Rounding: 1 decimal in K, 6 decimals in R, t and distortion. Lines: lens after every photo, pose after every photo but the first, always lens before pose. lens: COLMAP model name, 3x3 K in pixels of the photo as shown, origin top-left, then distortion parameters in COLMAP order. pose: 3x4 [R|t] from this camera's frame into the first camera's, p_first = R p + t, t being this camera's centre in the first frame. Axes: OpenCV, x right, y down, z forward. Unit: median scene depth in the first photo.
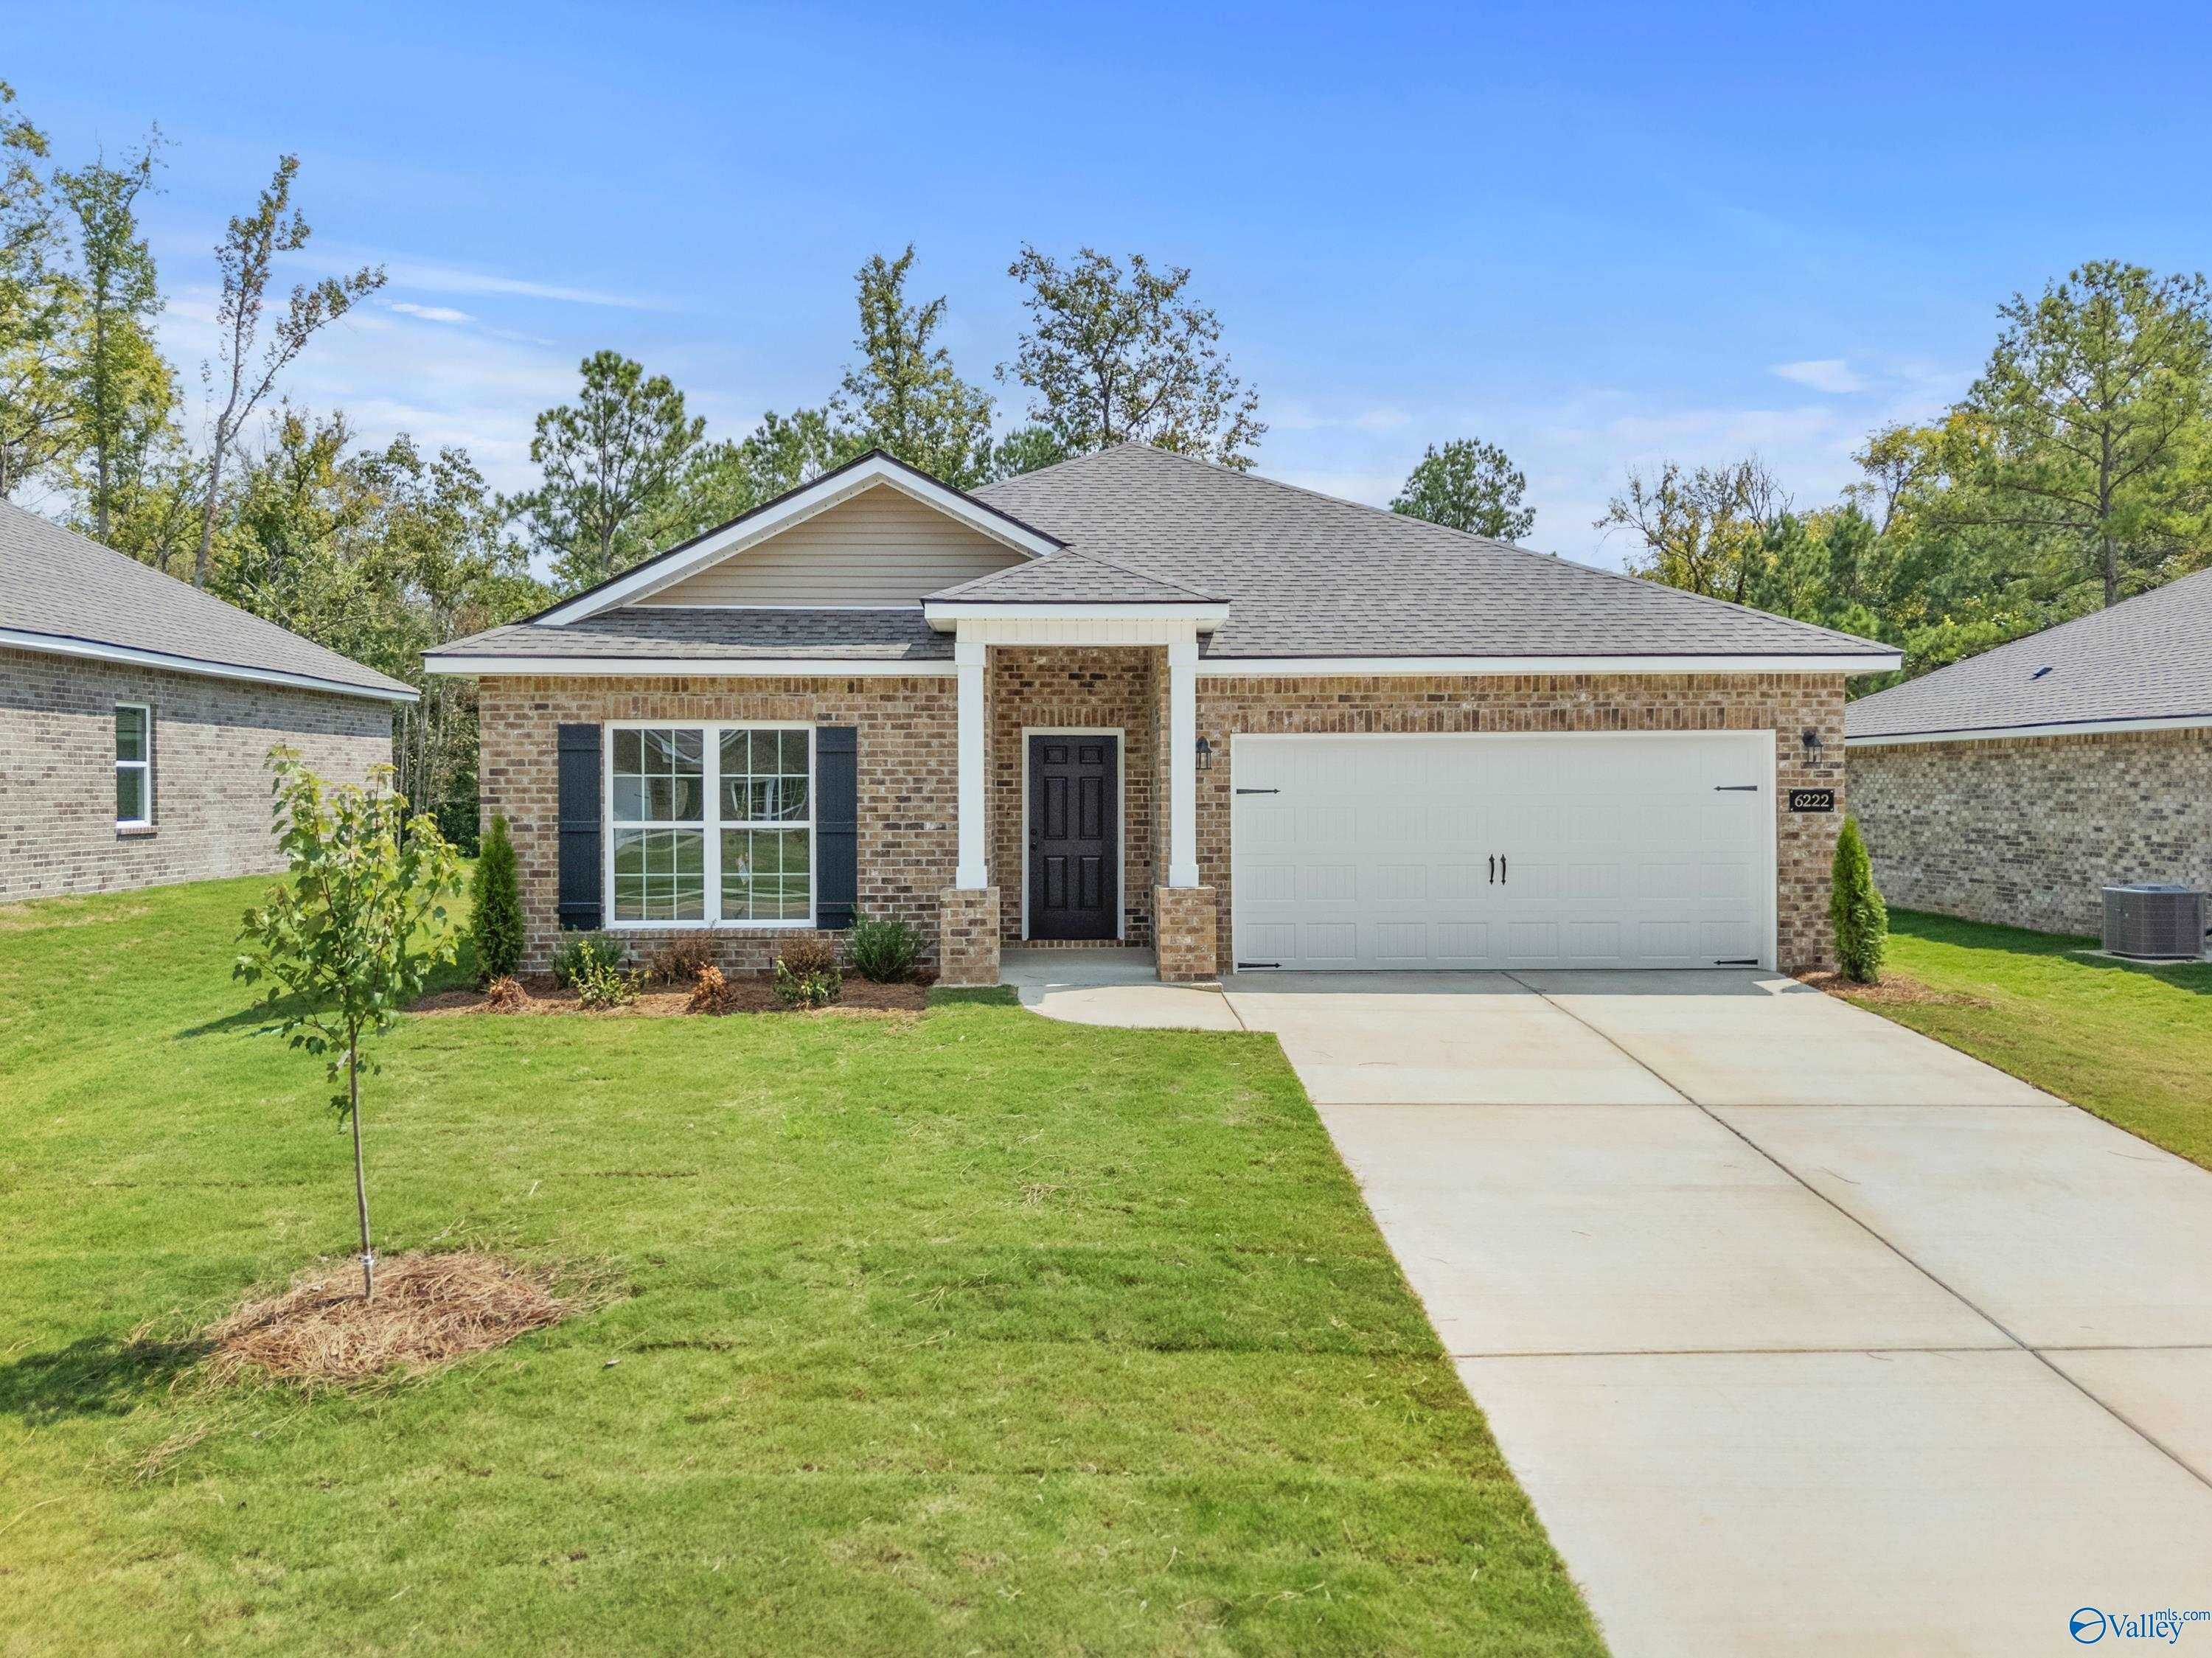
lens RADIAL K [[1719.9, 0, 1105.2], [0, 1719.9, 774.3], [0, 0, 1]] dist [0.053059, 0.001615]
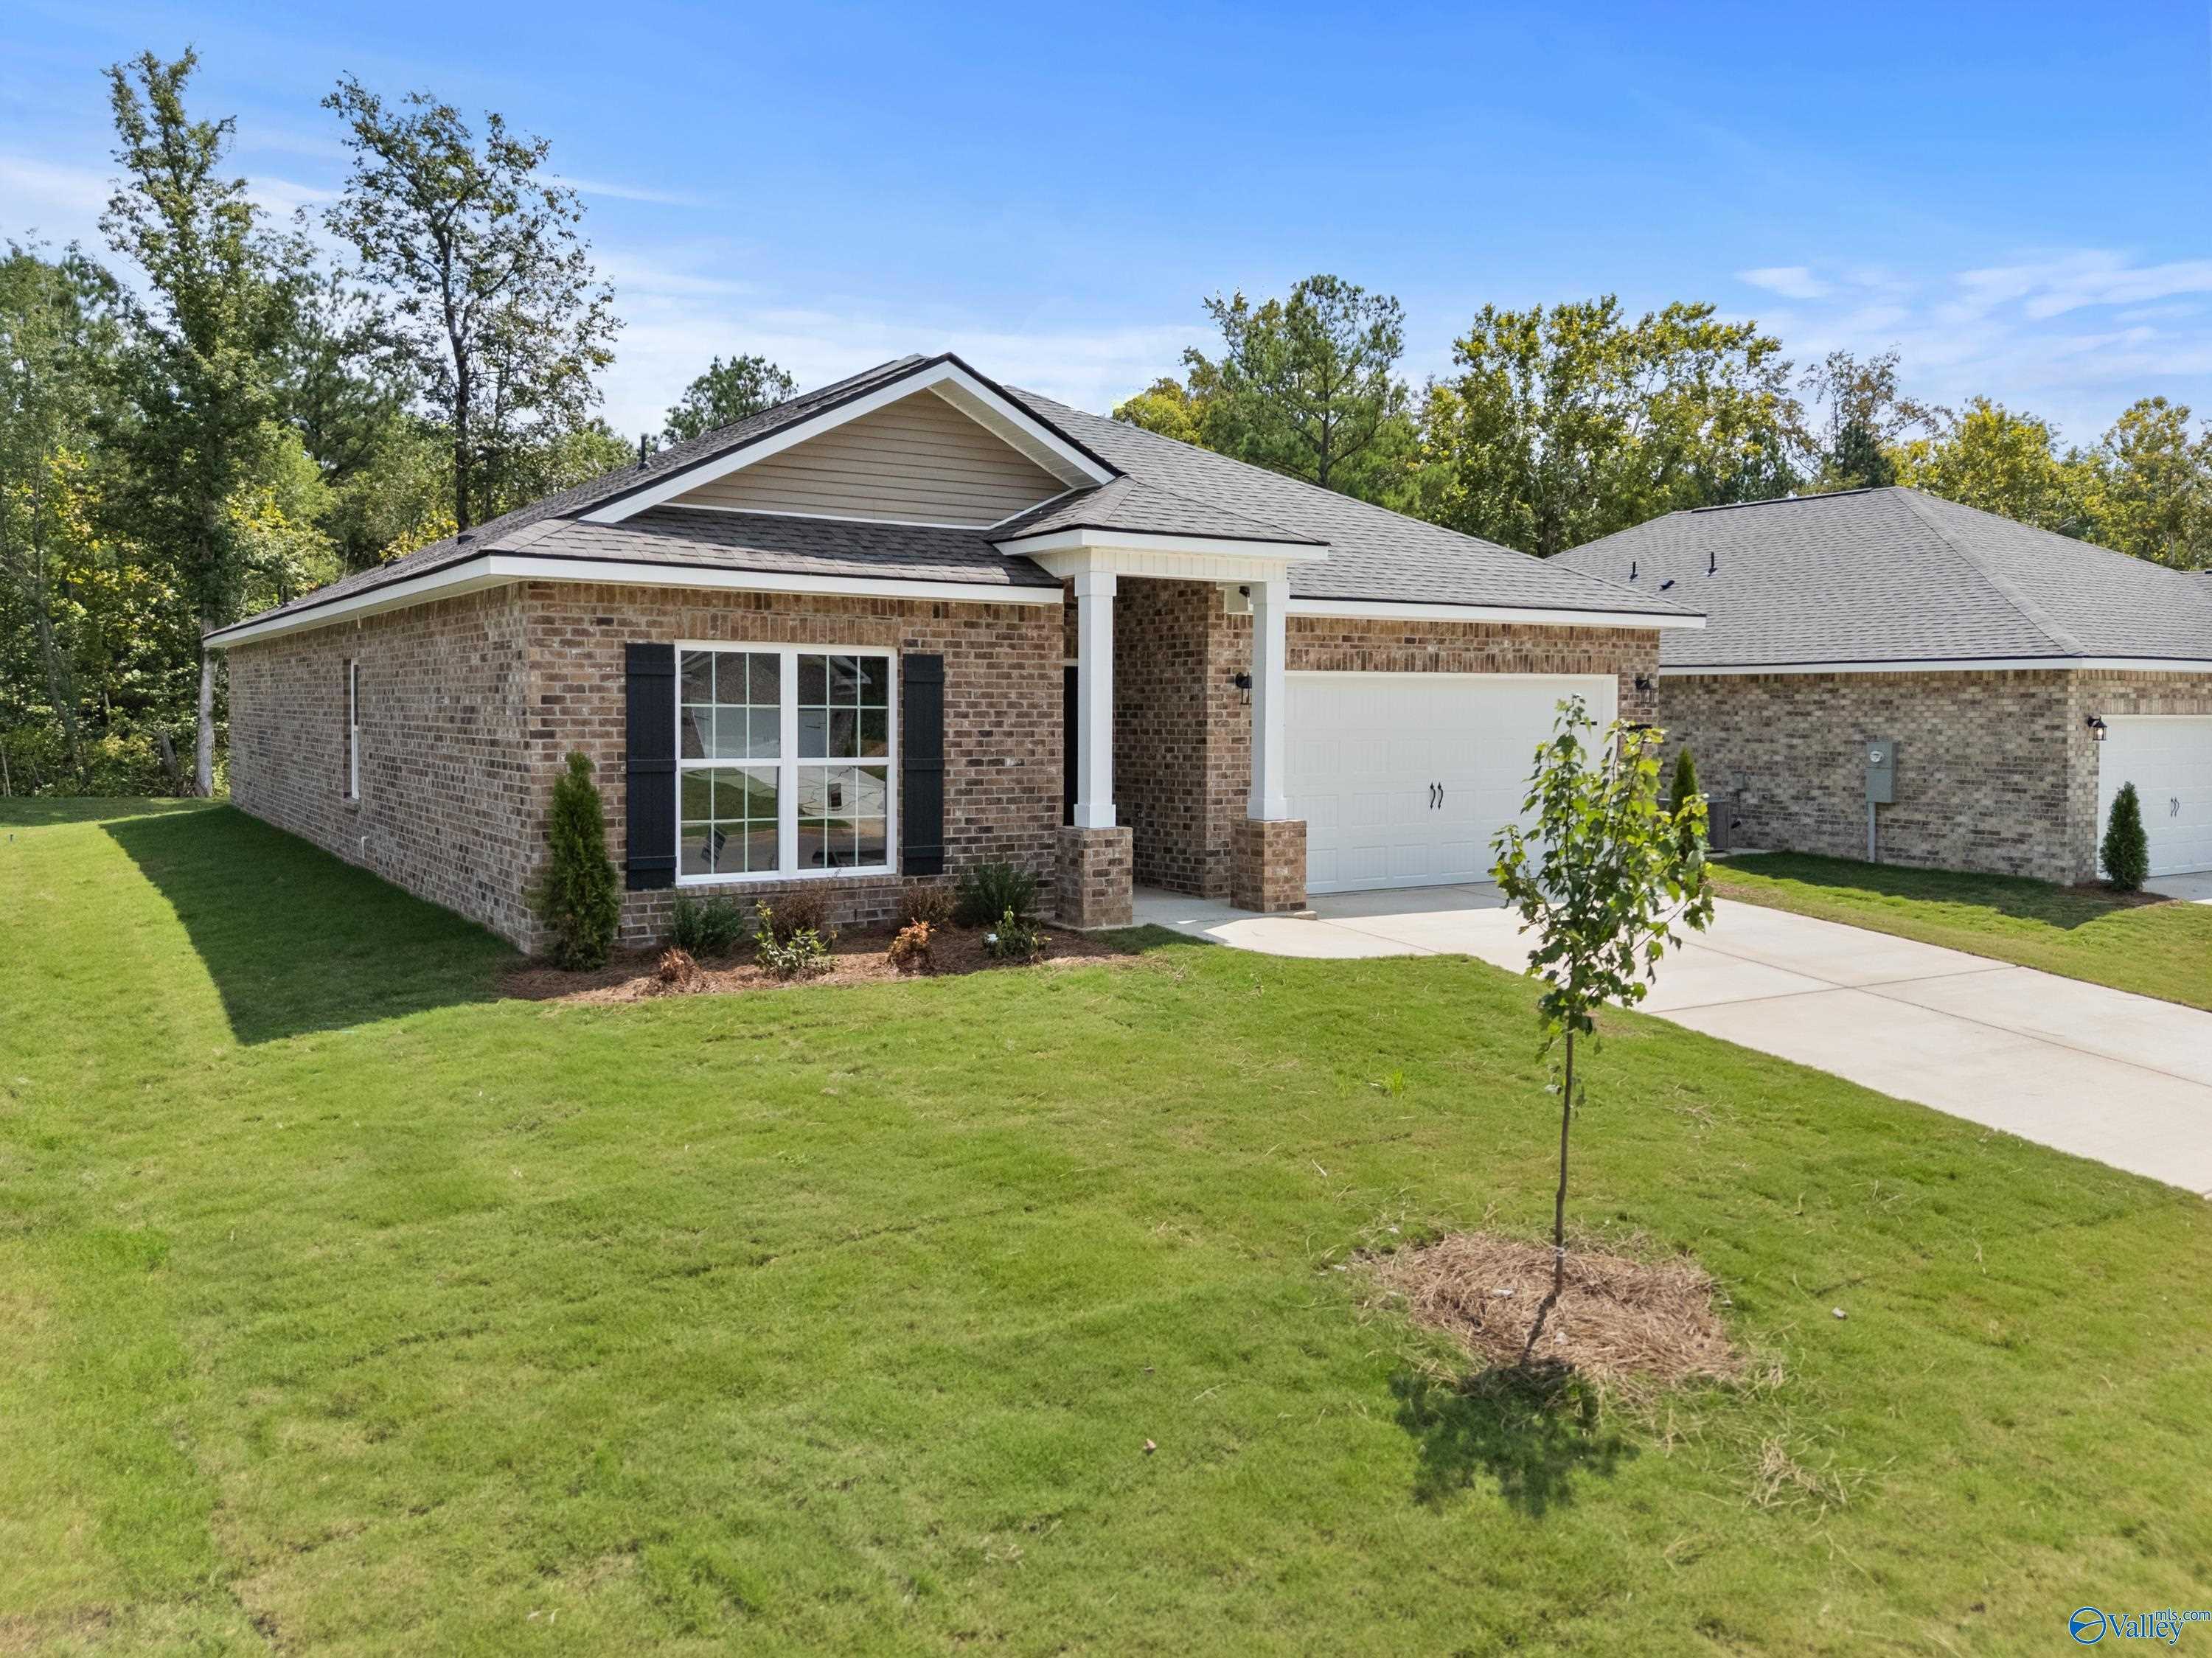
lens RADIAL K [[1698.0, 0, 1106.8], [0, 1698.0, 757.9], [0, 0, 1]] dist [0.071722, -0.091900]
pose [[0.858421, -0.006772, 0.512902, -0.535277], [-0.014432, 0.999198, 0.037347, -0.007775], [-0.512743, -0.039462, 0.857635, 0.173243]]
